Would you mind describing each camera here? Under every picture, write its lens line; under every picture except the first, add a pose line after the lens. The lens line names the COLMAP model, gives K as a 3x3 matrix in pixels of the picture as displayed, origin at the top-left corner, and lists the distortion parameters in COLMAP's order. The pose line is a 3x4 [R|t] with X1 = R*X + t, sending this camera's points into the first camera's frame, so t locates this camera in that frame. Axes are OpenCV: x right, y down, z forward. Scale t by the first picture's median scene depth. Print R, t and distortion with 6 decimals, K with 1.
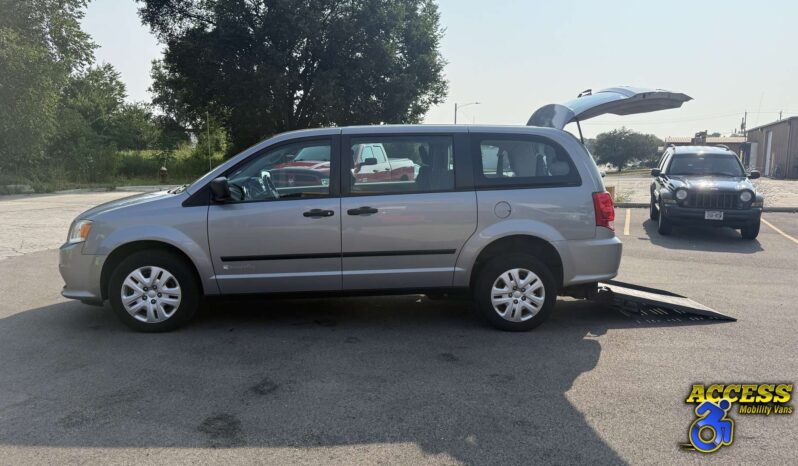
lens RADIAL K [[573.5, 0, 398.0], [0, 573.5, 238.4], [0, 0, 1]] dist [0.071717, -0.110718]
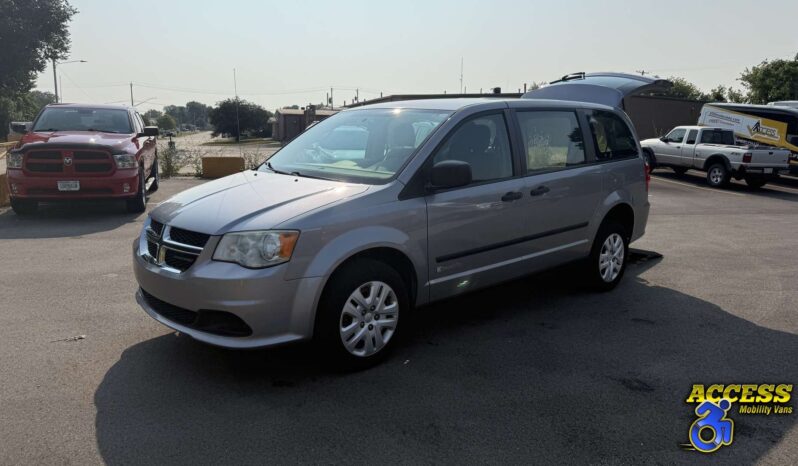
lens RADIAL K [[569.4, 0, 404.7], [0, 569.4, 245.7], [0, 0, 1]] dist [0.062484, -0.084047]
pose [[0.790550, -0.118212, 0.600880, -0.798302], [0.078498, 0.992659, 0.092011, -0.060422], [-0.607346, -0.025571, 0.794026, 0.369240]]
